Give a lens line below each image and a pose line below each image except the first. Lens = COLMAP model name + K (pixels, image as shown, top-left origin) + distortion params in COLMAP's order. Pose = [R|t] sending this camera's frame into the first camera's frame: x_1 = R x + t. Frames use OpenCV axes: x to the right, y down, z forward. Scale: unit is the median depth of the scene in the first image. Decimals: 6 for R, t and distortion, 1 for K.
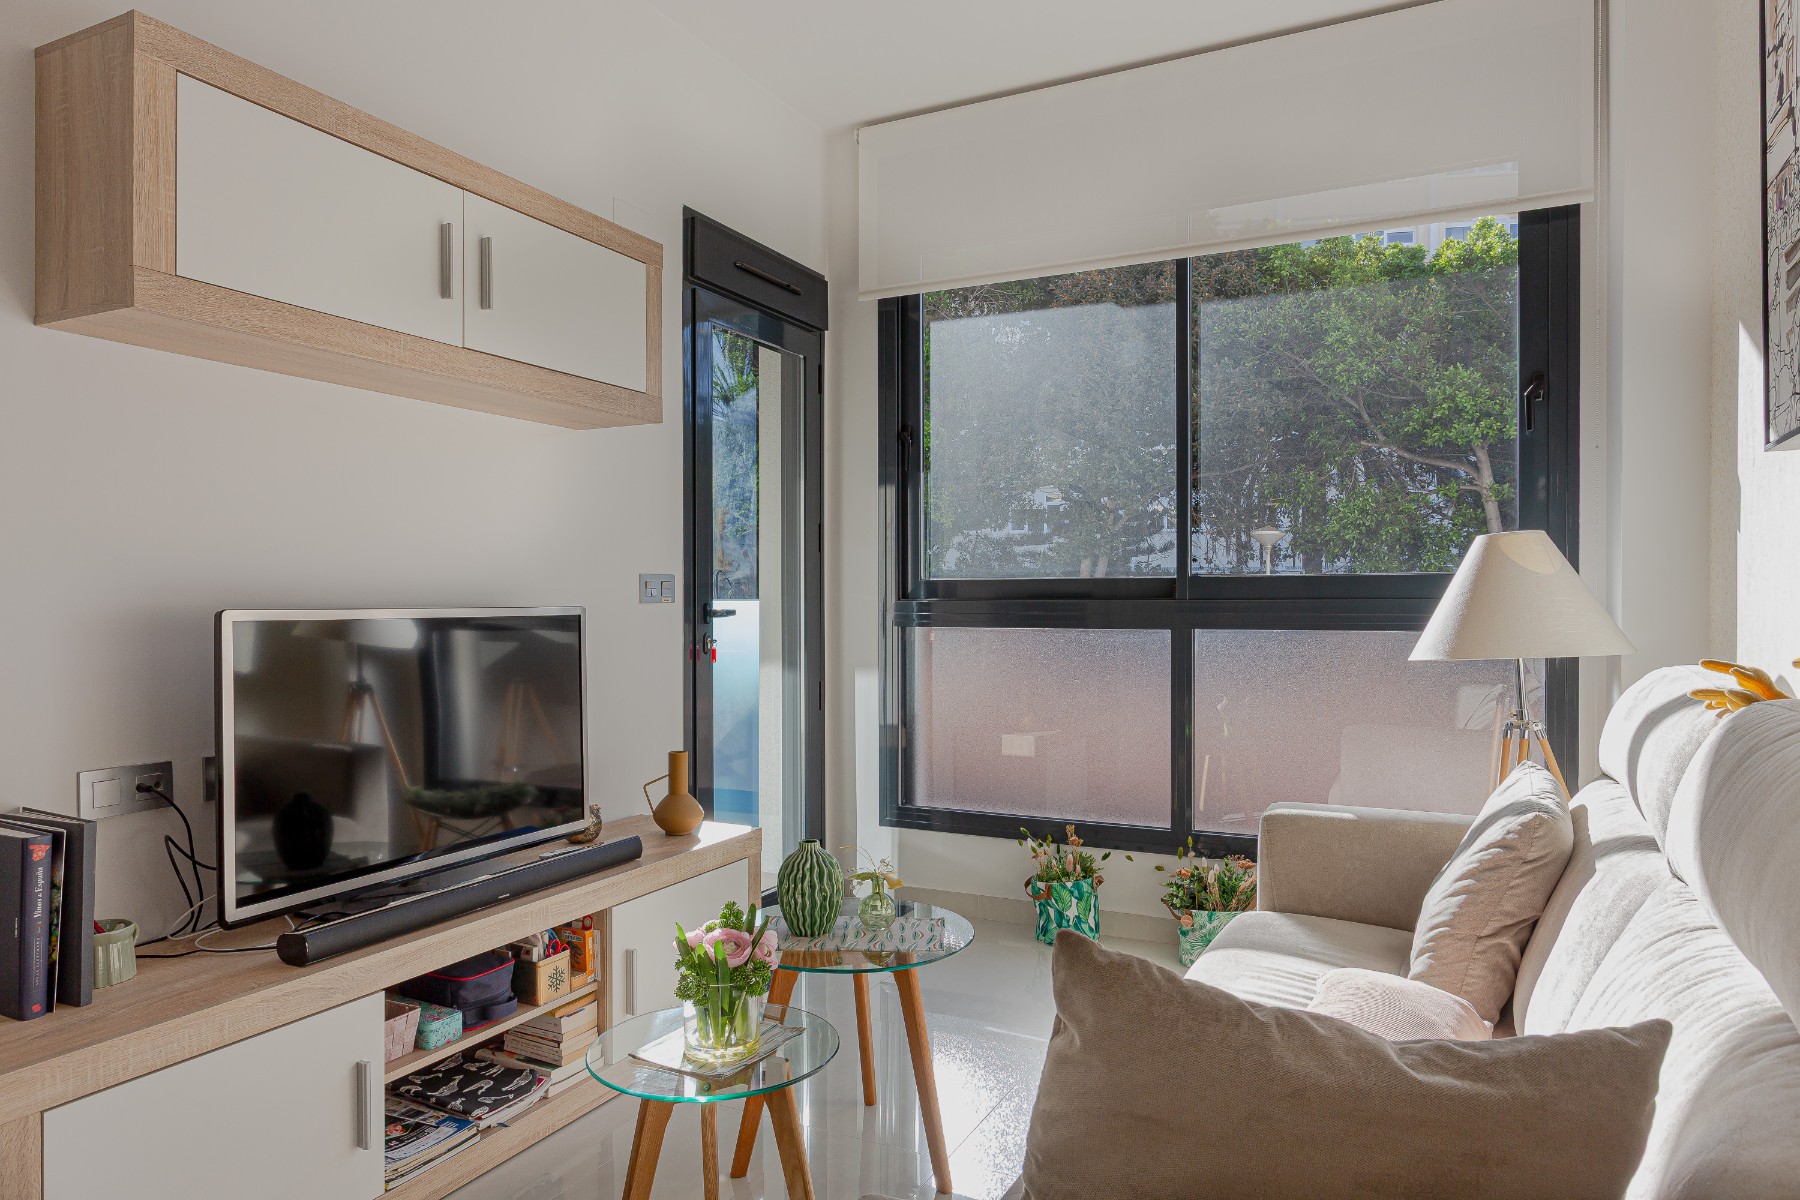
lens RADIAL K [[1124.8, 0, 895.8], [0, 1124.8, 601.5], [0, 0, 1]] dist [0.003872, -0.001437]
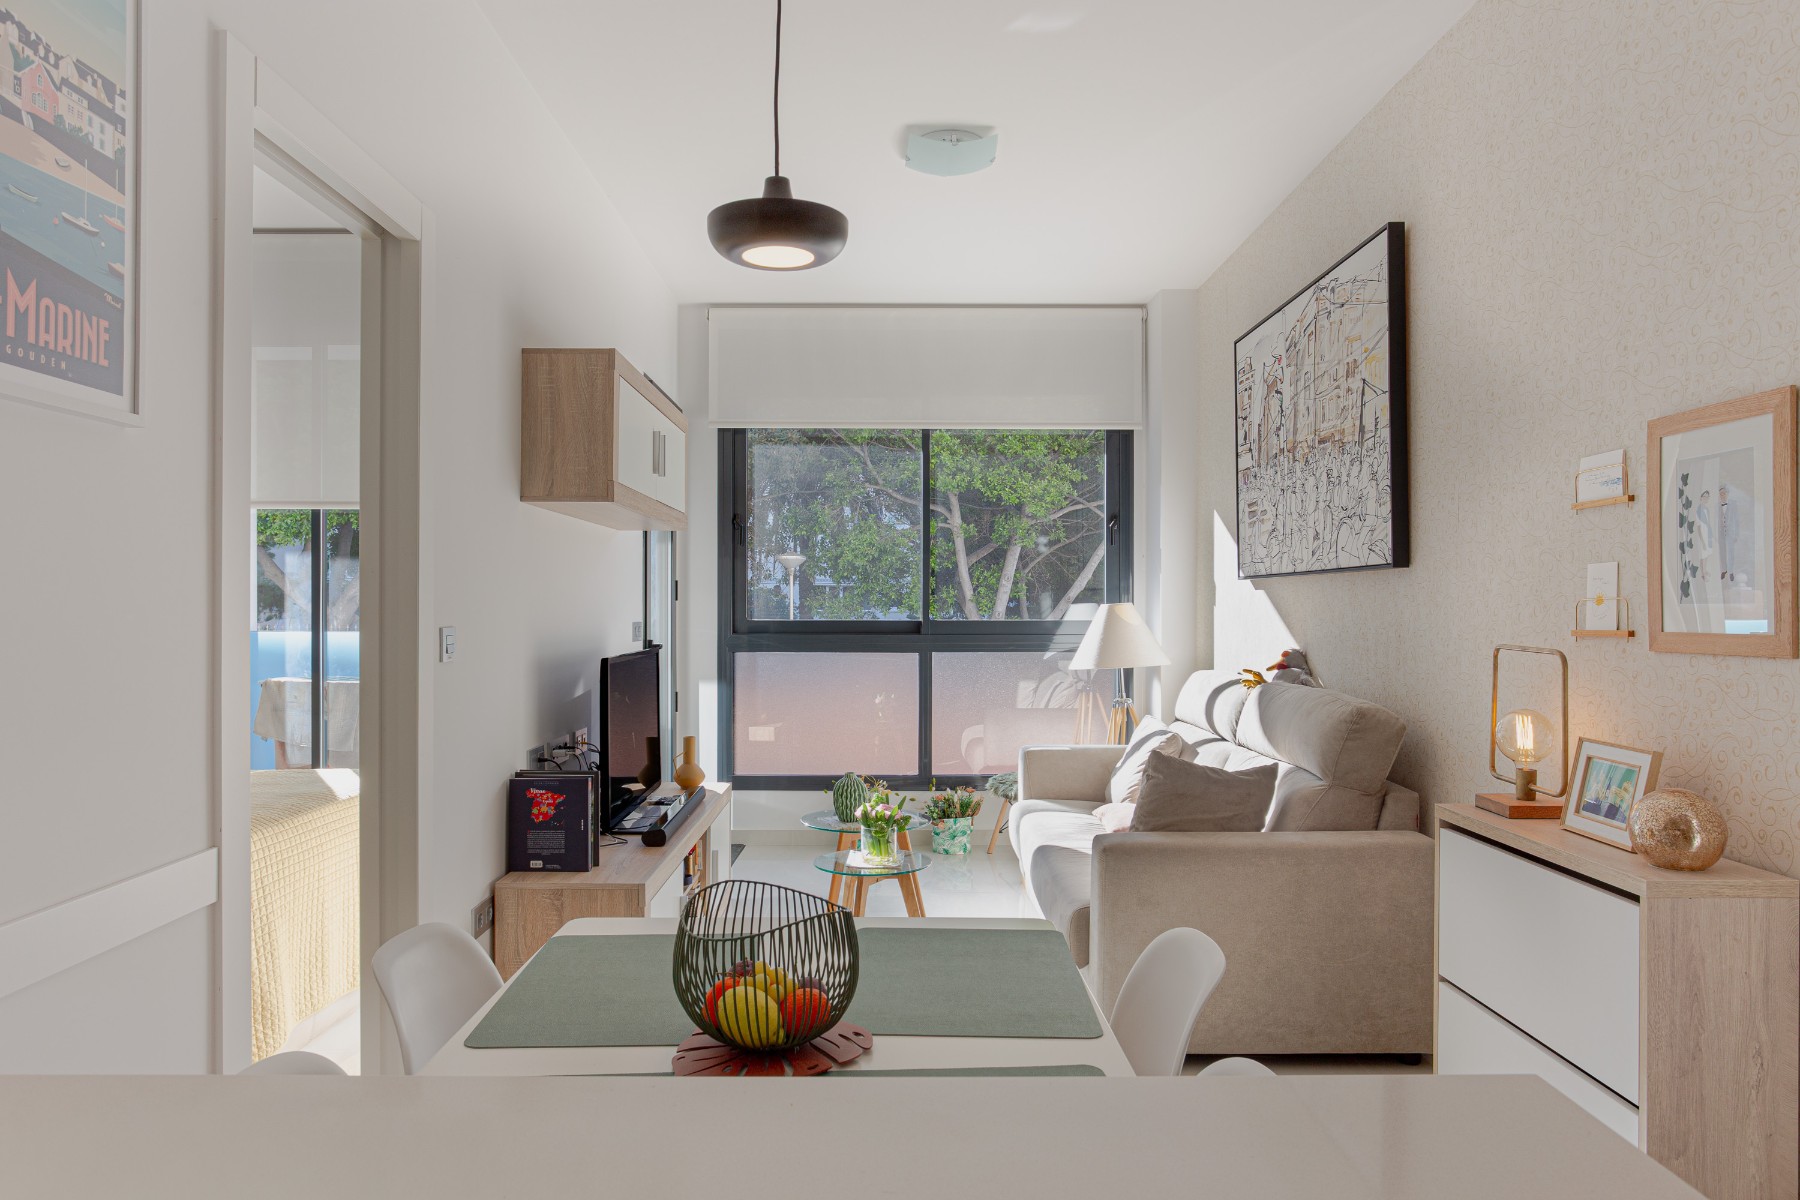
lens RADIAL K [[1124.8, 0, 895.8], [0, 1124.8, 601.5], [0, 0, 1]] dist [0.003872, -0.001437]
pose [[0.890564, 0.005693, 0.454821, -0.535510], [-0.002739, 0.999971, -0.007153, -0.038121], [-0.454849, 0.005124, 0.890554, -0.444897]]
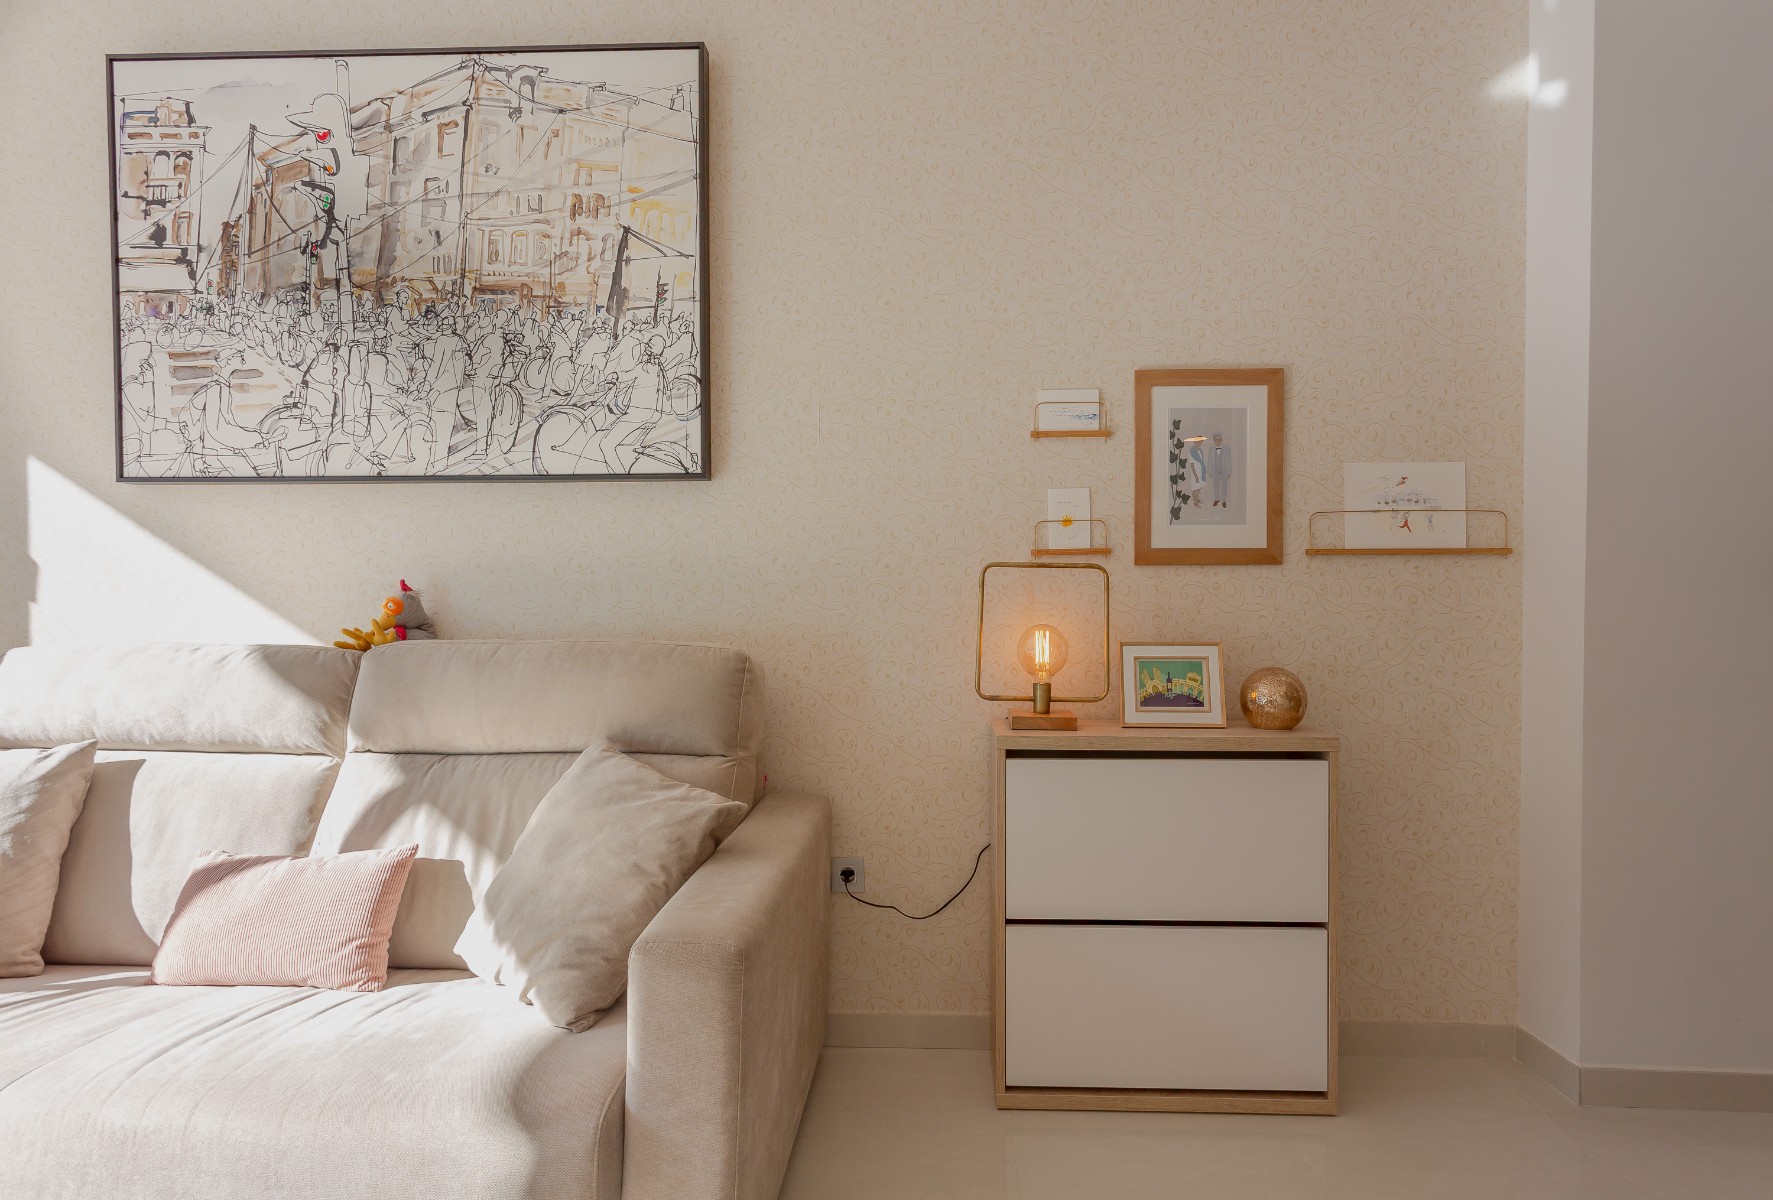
lens RADIAL K [[861.3, 0, 886.5], [0, 861.3, 600.0], [0, 0, 1]] dist [-0.002382, 0.000182]
pose [[-0.427989, -0.013074, 0.903689, -0.319521], [0.004894, 0.999847, 0.016783, -0.002752], [-0.903771, 0.011605, -0.427860, 0.324769]]
